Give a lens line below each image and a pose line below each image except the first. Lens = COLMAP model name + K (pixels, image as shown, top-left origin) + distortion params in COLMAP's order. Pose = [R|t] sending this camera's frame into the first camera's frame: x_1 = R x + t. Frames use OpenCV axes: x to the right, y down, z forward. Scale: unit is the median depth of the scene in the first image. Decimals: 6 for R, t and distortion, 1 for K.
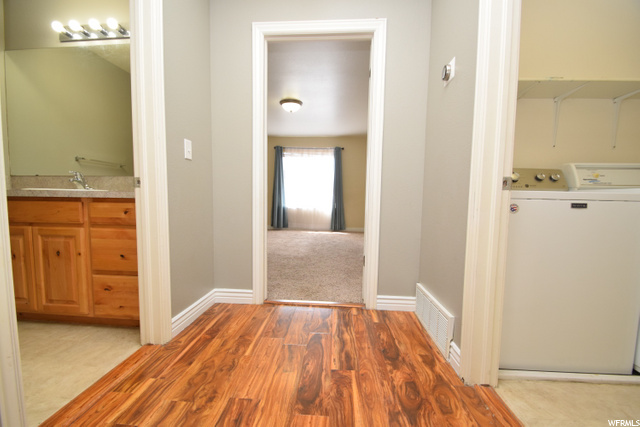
lens RADIAL K [[280.9, 0, 316.8], [0, 280.9, 221.9], [0, 0, 1]] dist [-0.017613, -0.002695]
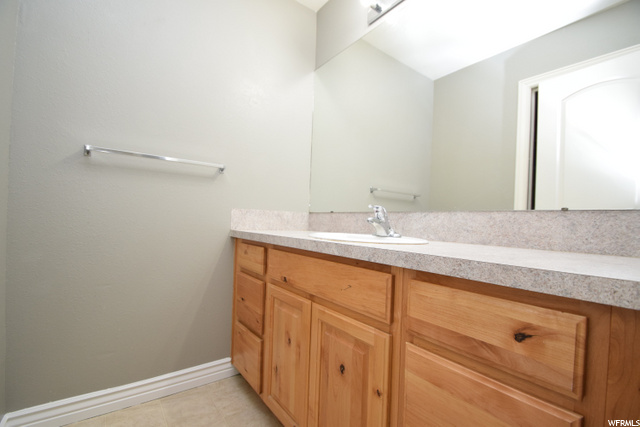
lens RADIAL K [[280.9, 0, 319.8], [0, 280.9, 217.6], [0, 0, 1]] dist [-0.017613, -0.002695]
pose [[0.653500, -0.004233, -0.756914, -0.572400], [-0.086725, 0.992980, -0.080430, -0.112310], [0.751941, 0.118205, 0.648546, 0.601536]]
